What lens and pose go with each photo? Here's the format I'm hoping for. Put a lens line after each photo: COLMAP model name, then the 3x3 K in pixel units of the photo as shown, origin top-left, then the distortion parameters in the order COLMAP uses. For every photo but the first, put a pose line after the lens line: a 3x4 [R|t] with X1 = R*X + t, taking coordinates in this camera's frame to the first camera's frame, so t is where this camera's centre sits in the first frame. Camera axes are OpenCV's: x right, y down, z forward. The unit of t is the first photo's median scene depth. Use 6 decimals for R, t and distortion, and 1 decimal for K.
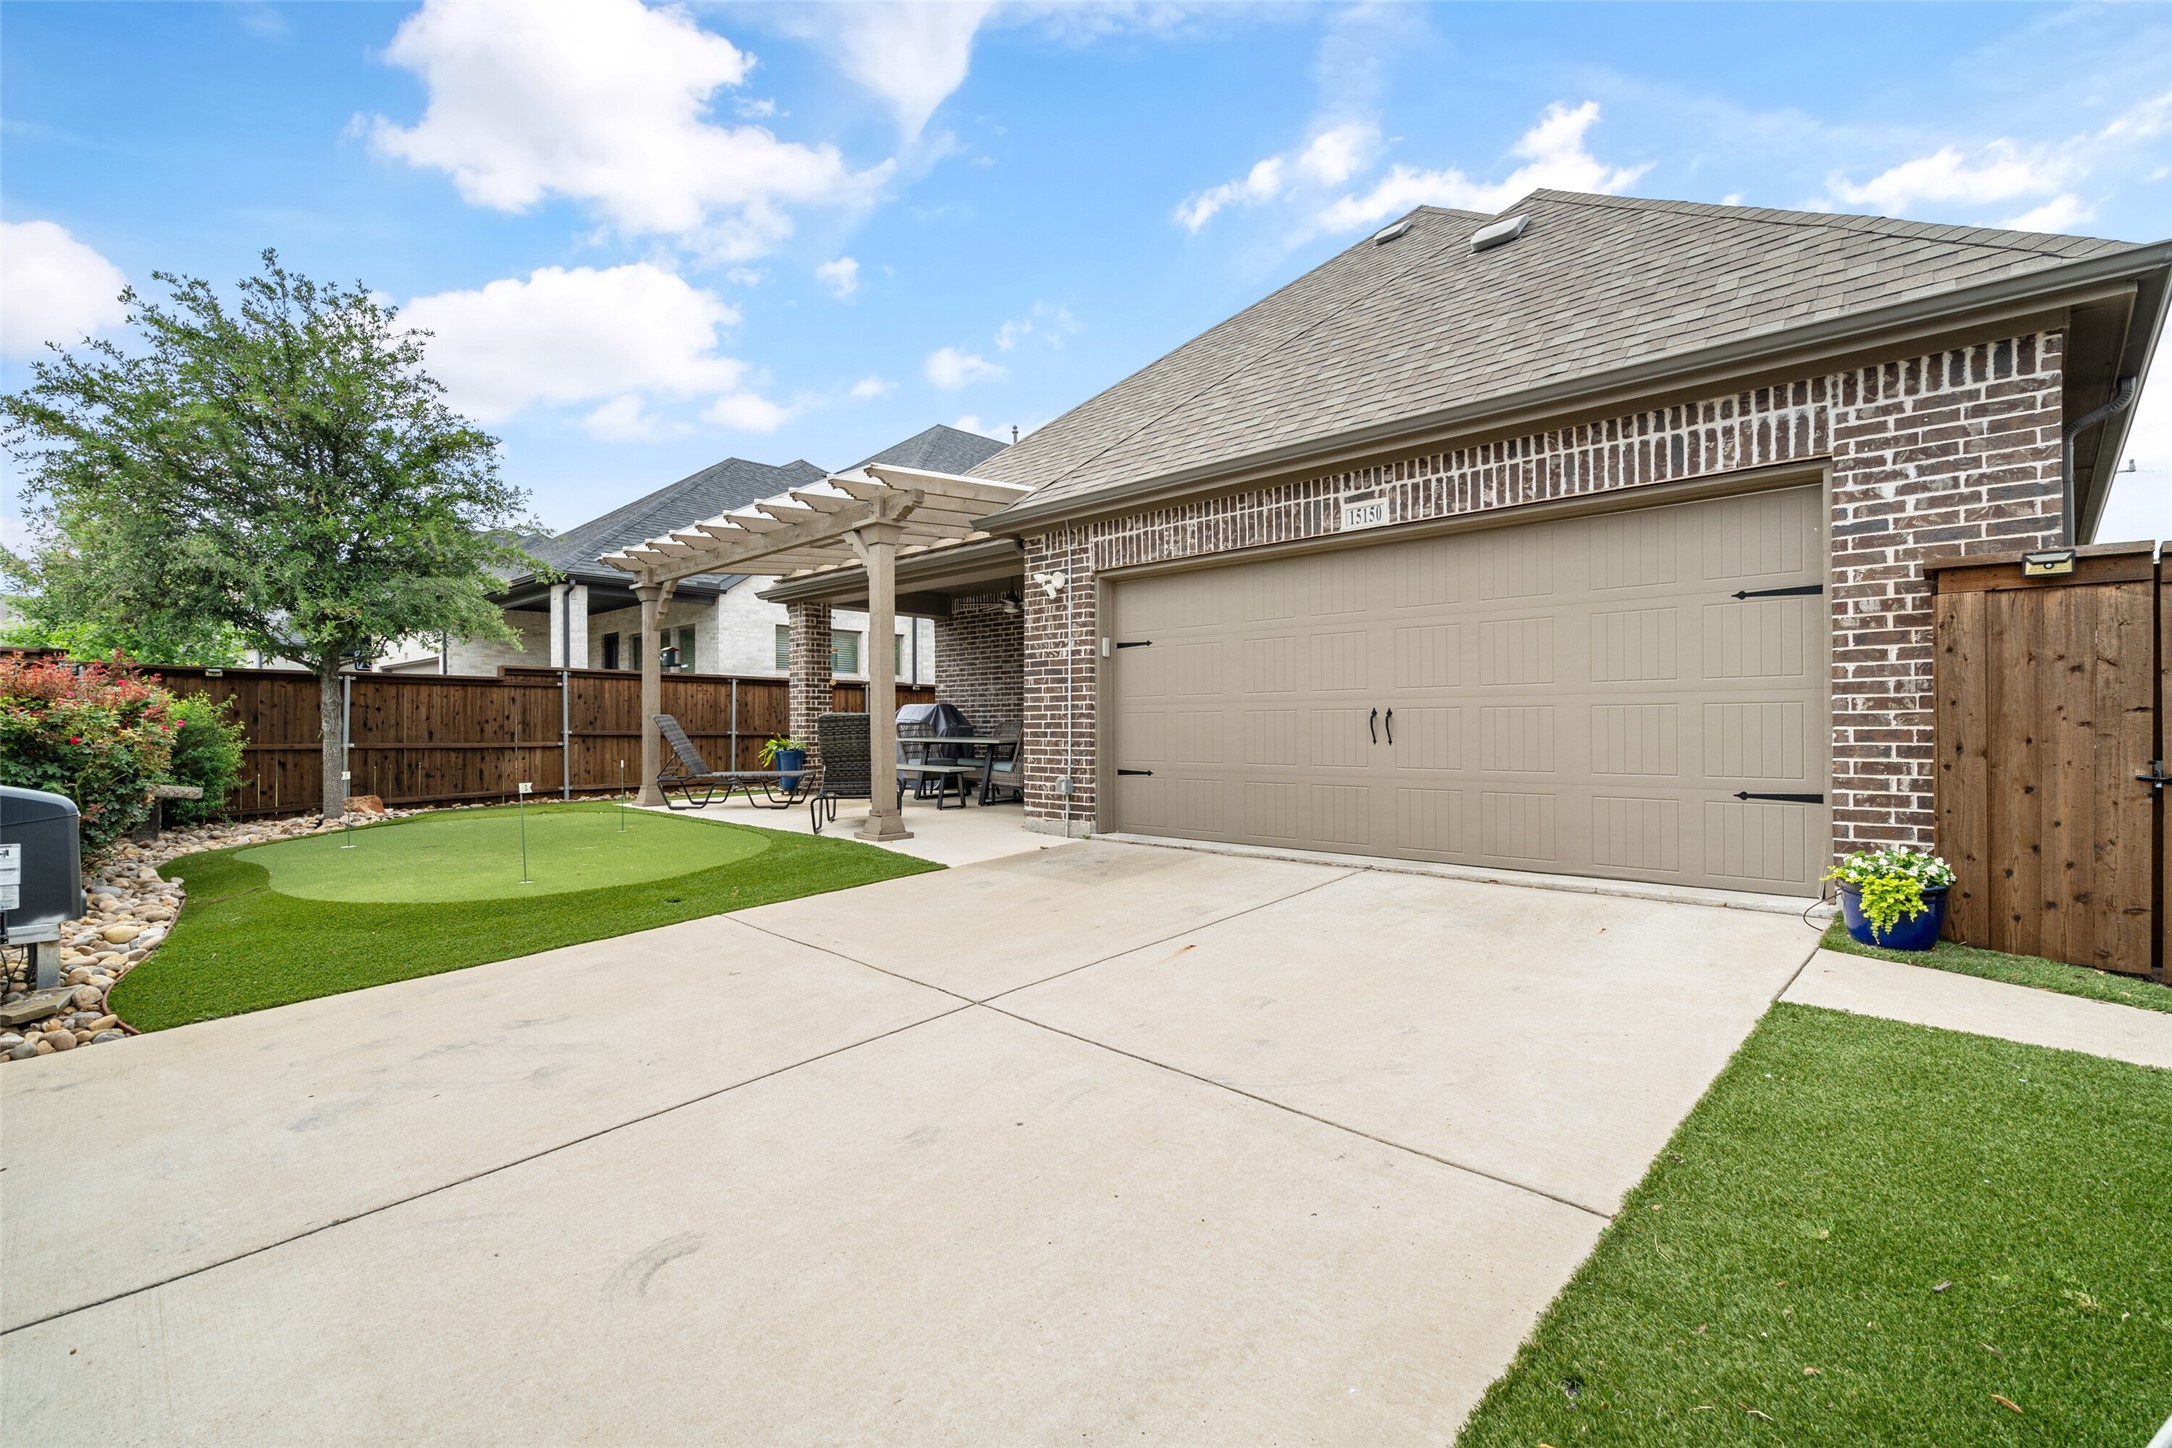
lens RADIAL K [[994.4, 0, 1086.0], [0, 994.4, 724.0], [0, 0, 1]] dist [-0.002982, -0.000095]
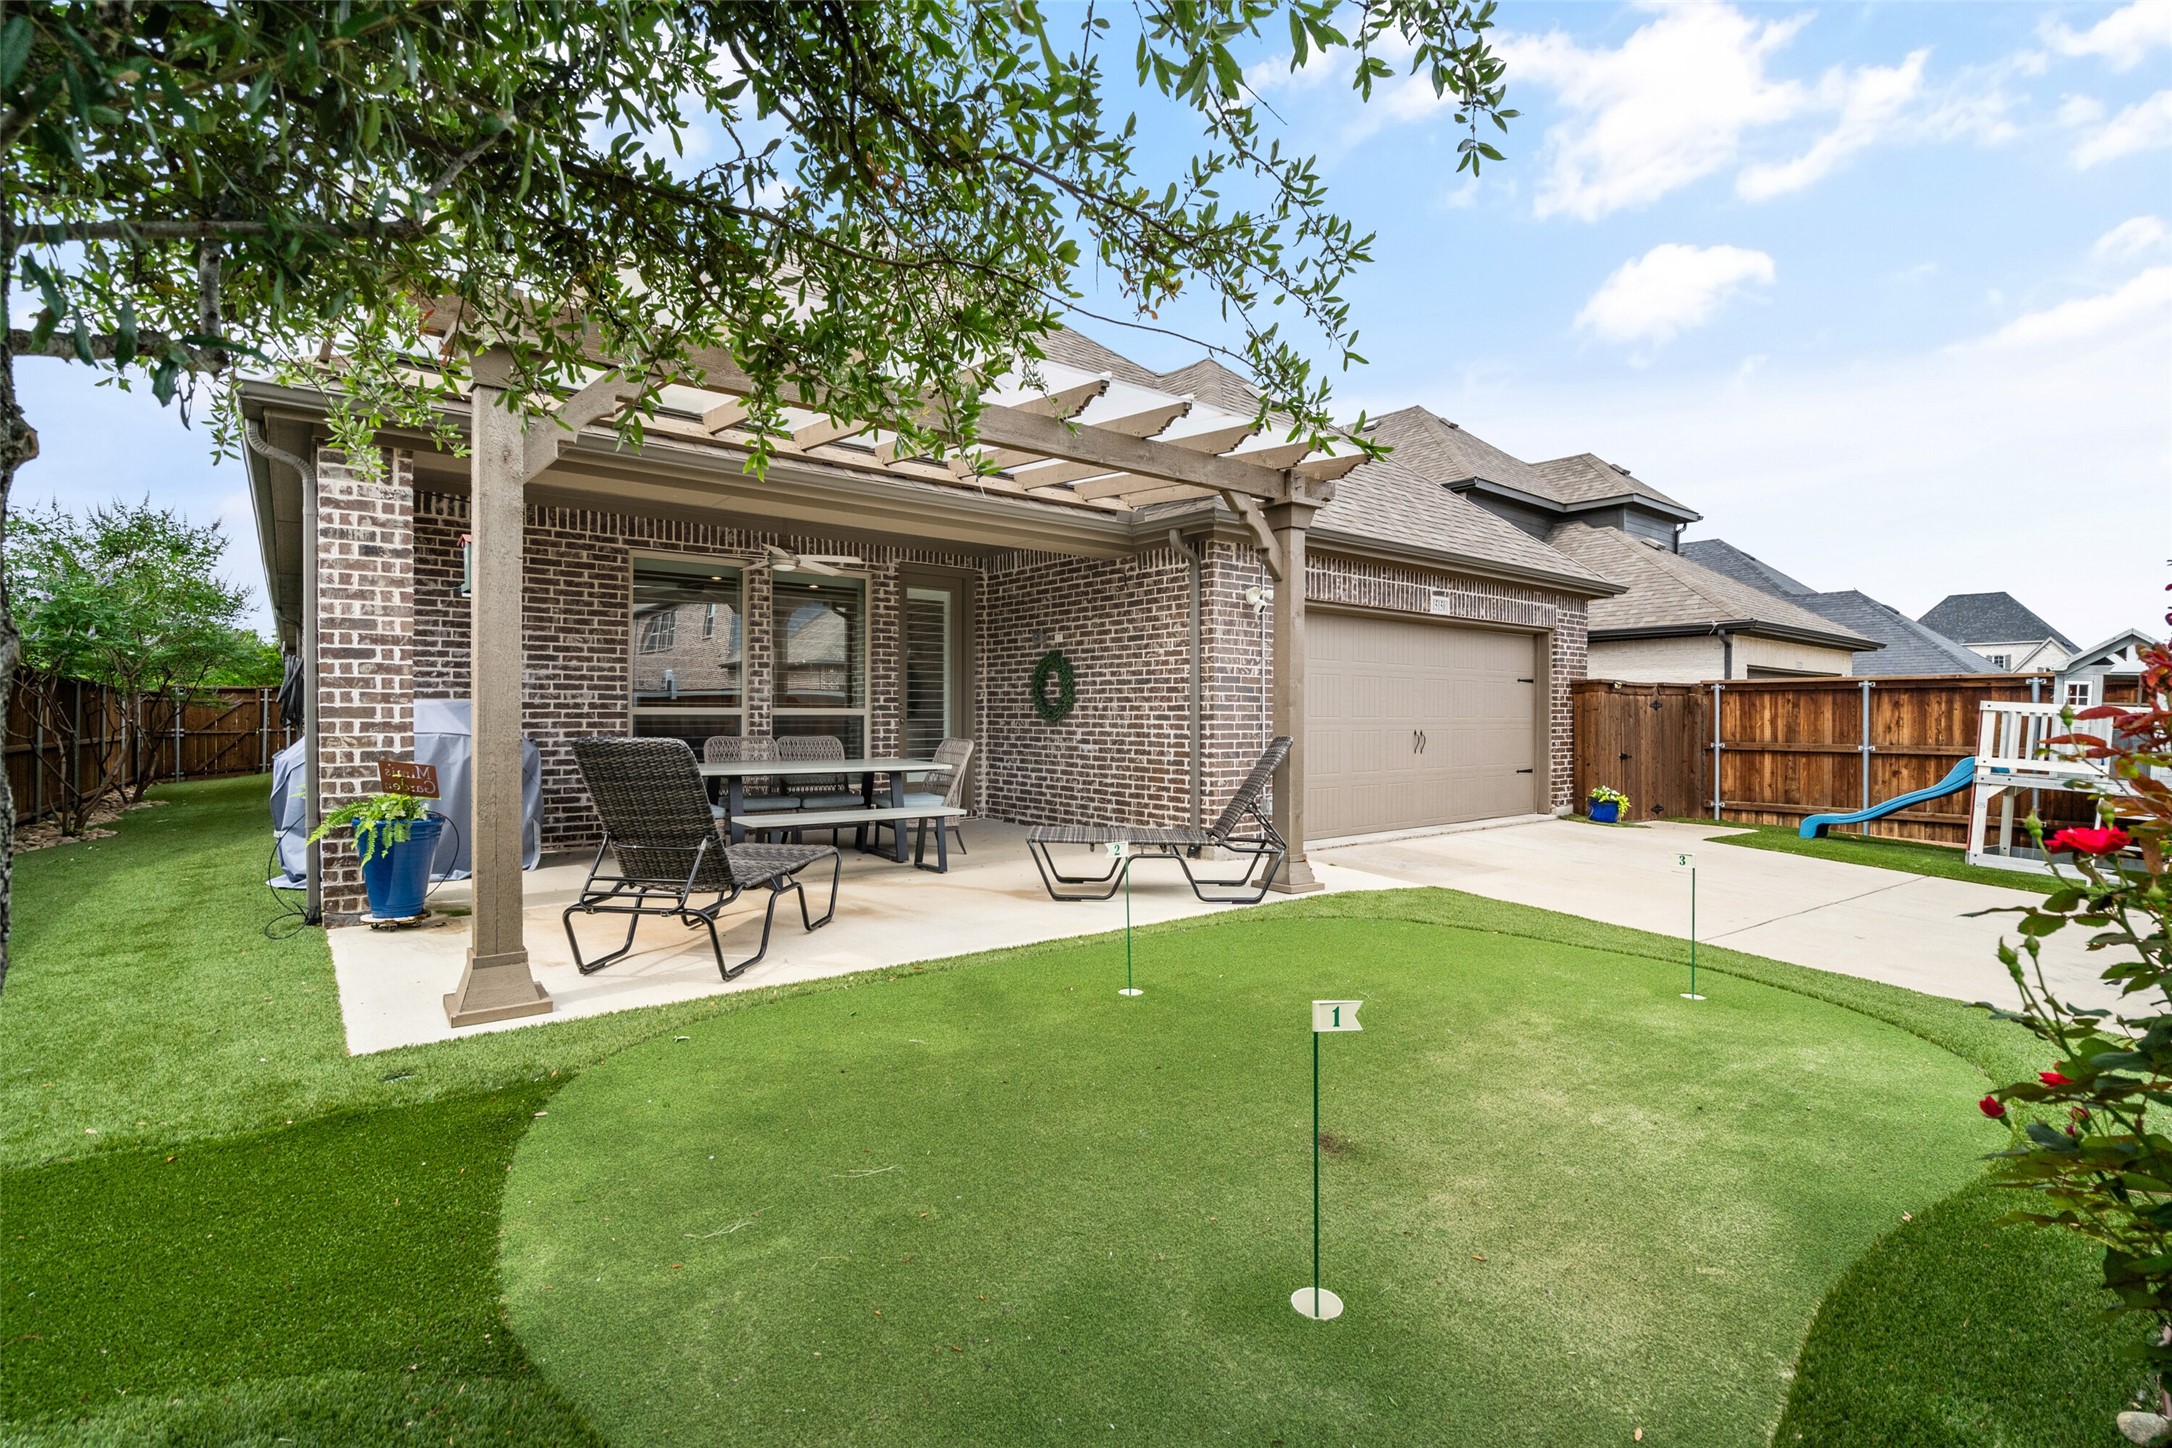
lens RADIAL K [[994.4, 0, 1086.0], [0, 994.4, 724.0], [0, 0, 1]] dist [-0.002982, -0.000095]
pose [[0.118339, -0.004960, 0.992961, -0.768928], [-0.008227, 0.999948, 0.005975, -0.017908], [-0.992939, -0.008877, 0.118292, 0.793281]]
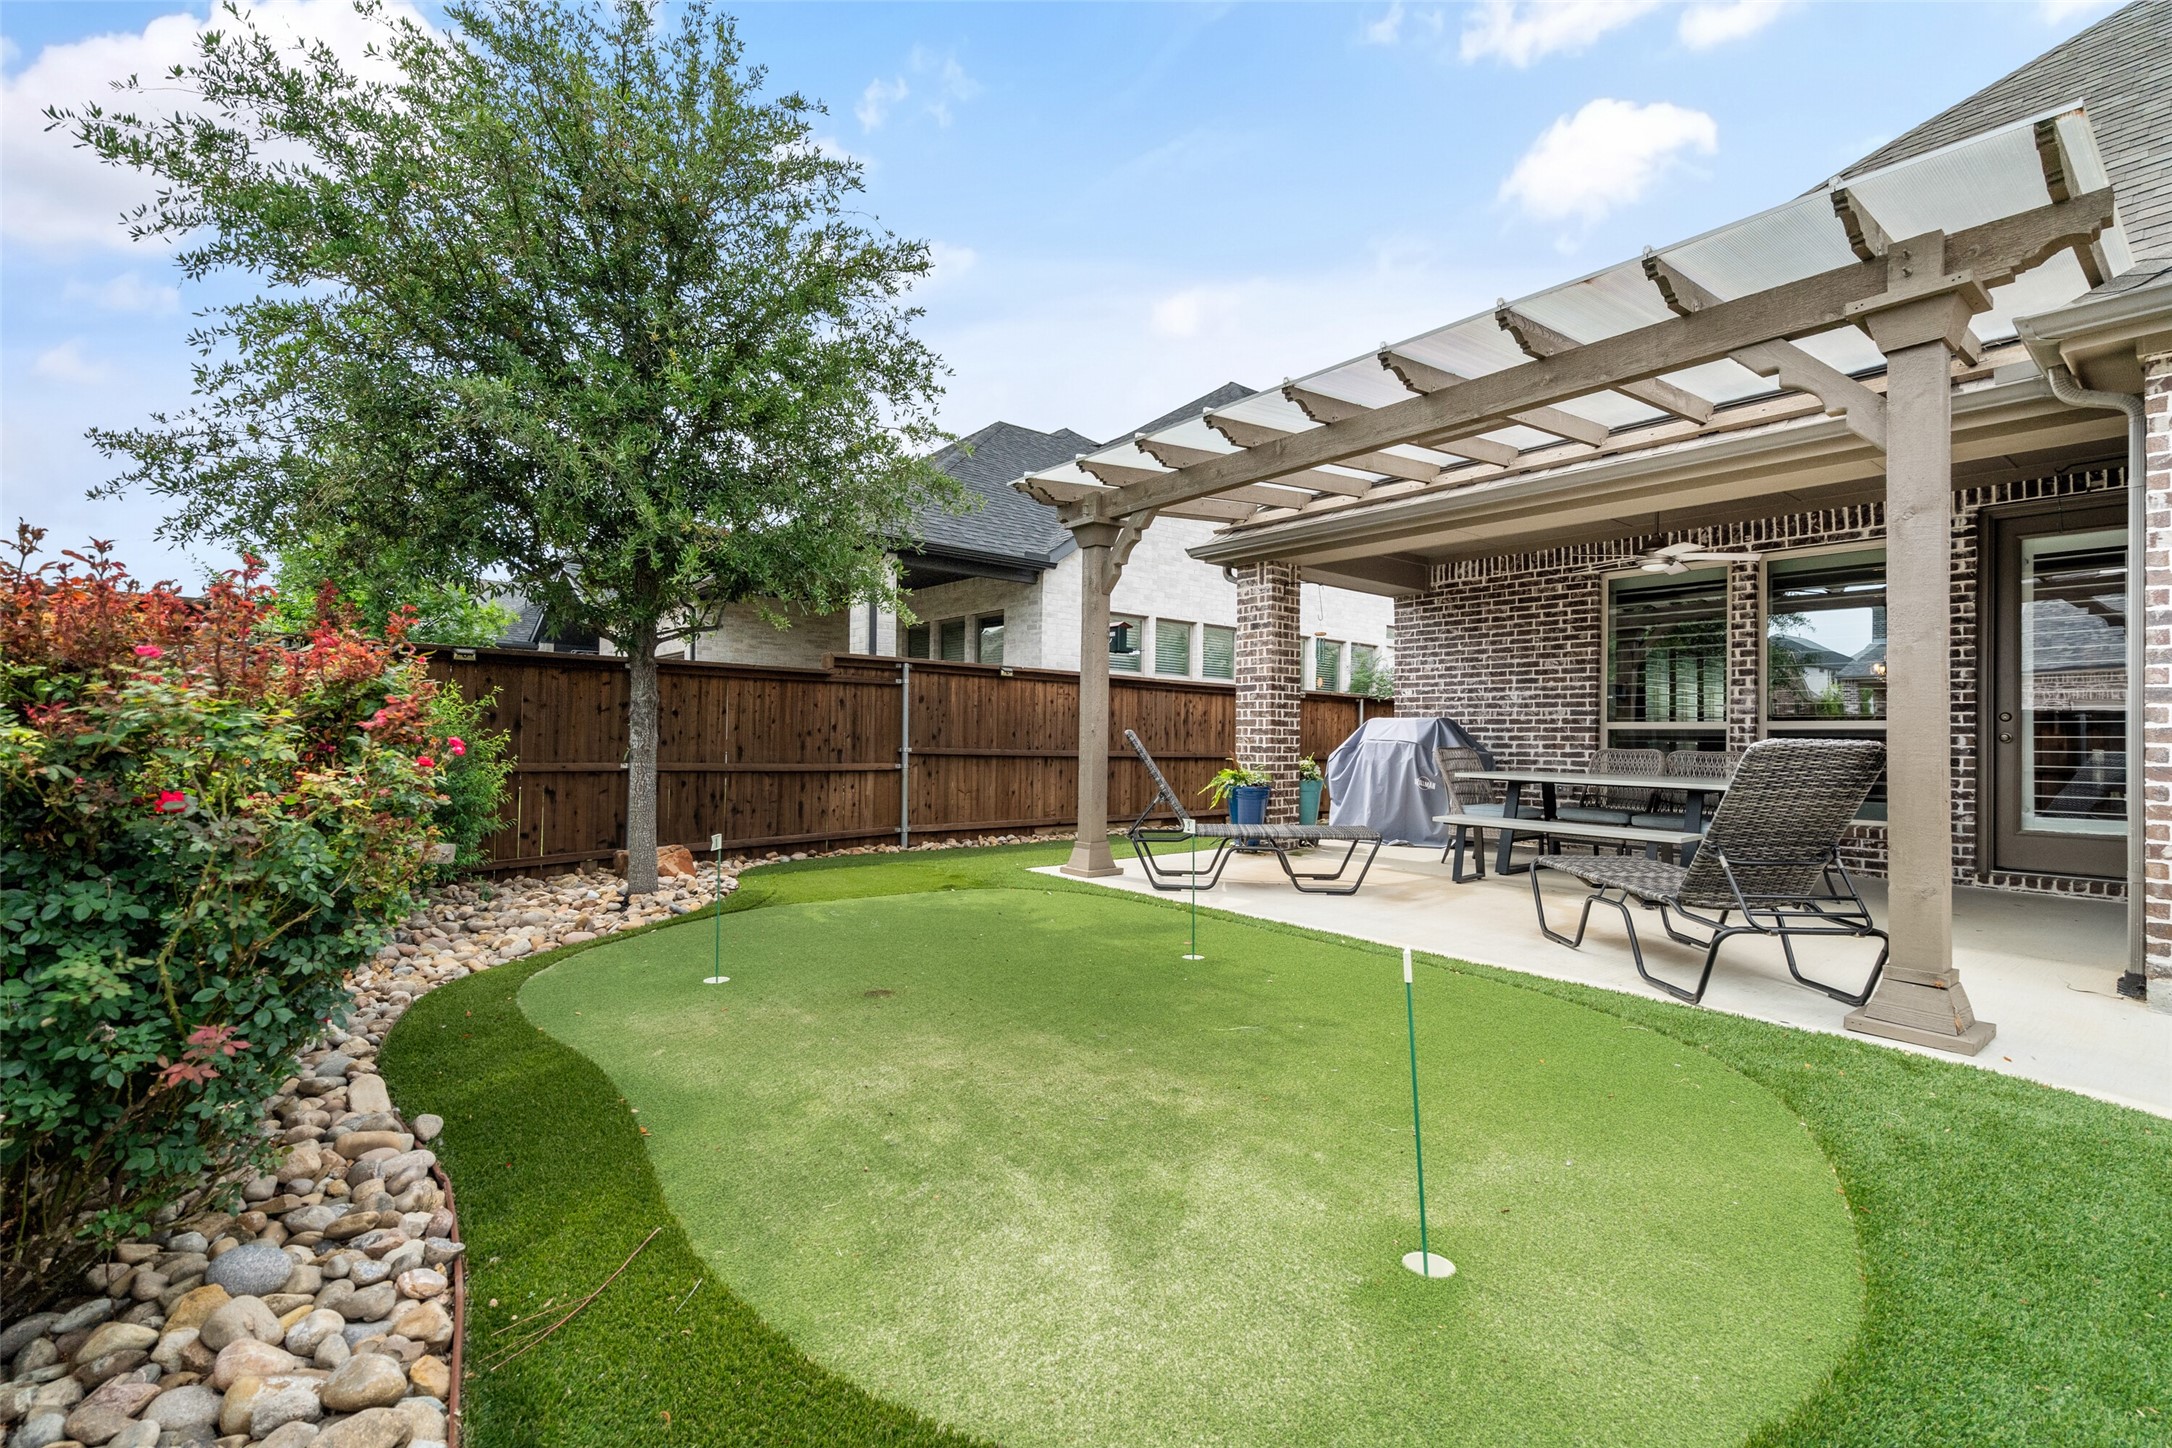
lens RADIAL K [[994.4, 0, 1086.0], [0, 994.4, 724.0], [0, 0, 1]] dist [-0.002982, -0.000095]
pose [[0.990960, 0.016604, -0.133127, -0.367443], [-0.018301, 0.999766, -0.011529, -0.005260], [0.132905, 0.013861, 0.991032, 0.386345]]
